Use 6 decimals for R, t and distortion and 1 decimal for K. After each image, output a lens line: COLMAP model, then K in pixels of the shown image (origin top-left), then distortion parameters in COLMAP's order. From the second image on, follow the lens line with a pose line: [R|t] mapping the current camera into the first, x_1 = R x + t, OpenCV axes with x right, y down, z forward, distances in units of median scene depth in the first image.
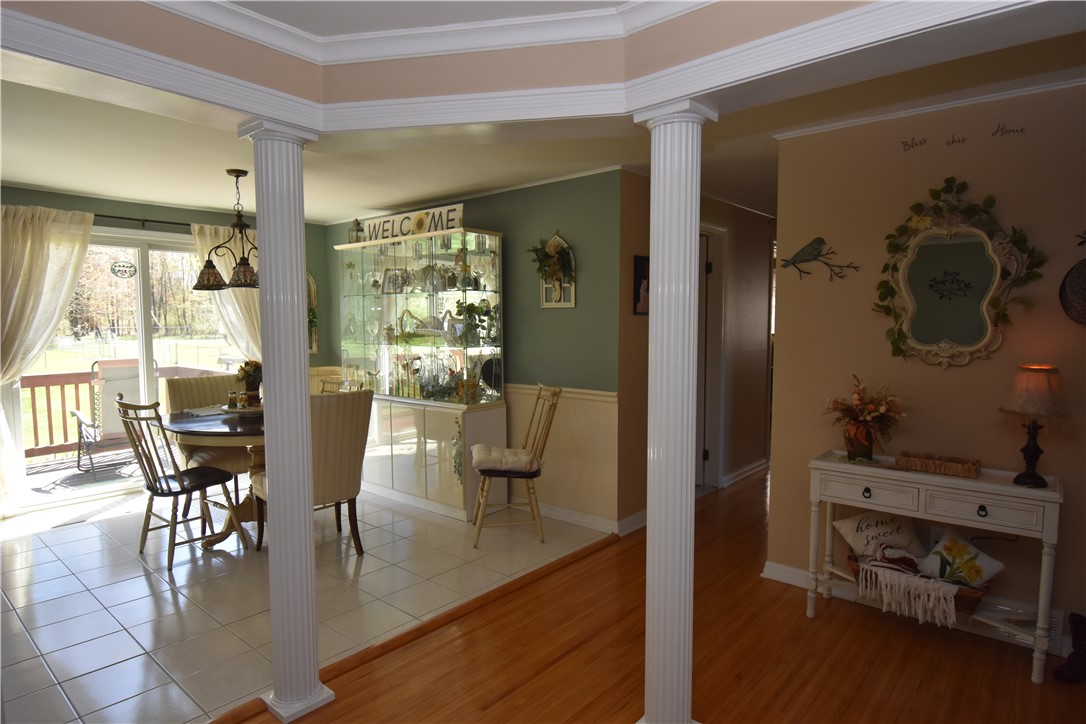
lens RADIAL K [[610.6, 0, 548.4], [0, 610.6, 363.5], [0, 0, 1]] dist [0.018841, -0.031307]
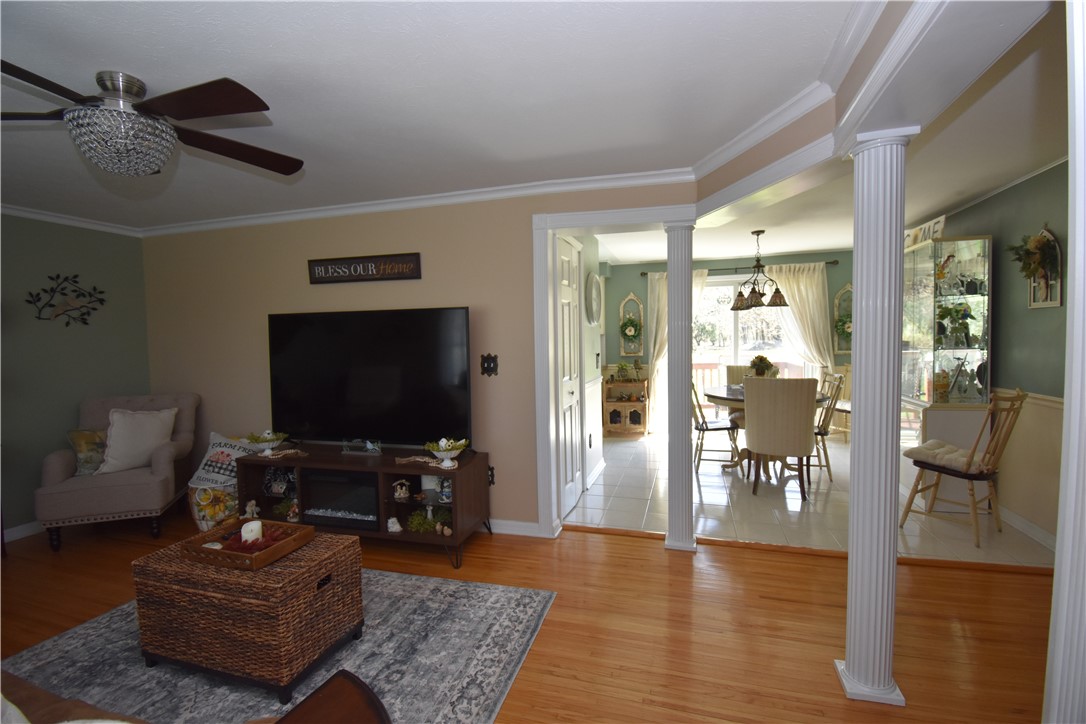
lens RADIAL K [[480.2, 0, 547.5], [0, 480.2, 361.8], [0, 0, 1]] dist [0.021517, -0.026884]
pose [[0.401586, 0.041208, -0.914894, 0.364759], [-0.045411, 0.998654, 0.025048, 0.005038], [0.914695, 0.031488, 0.402917, 0.037382]]
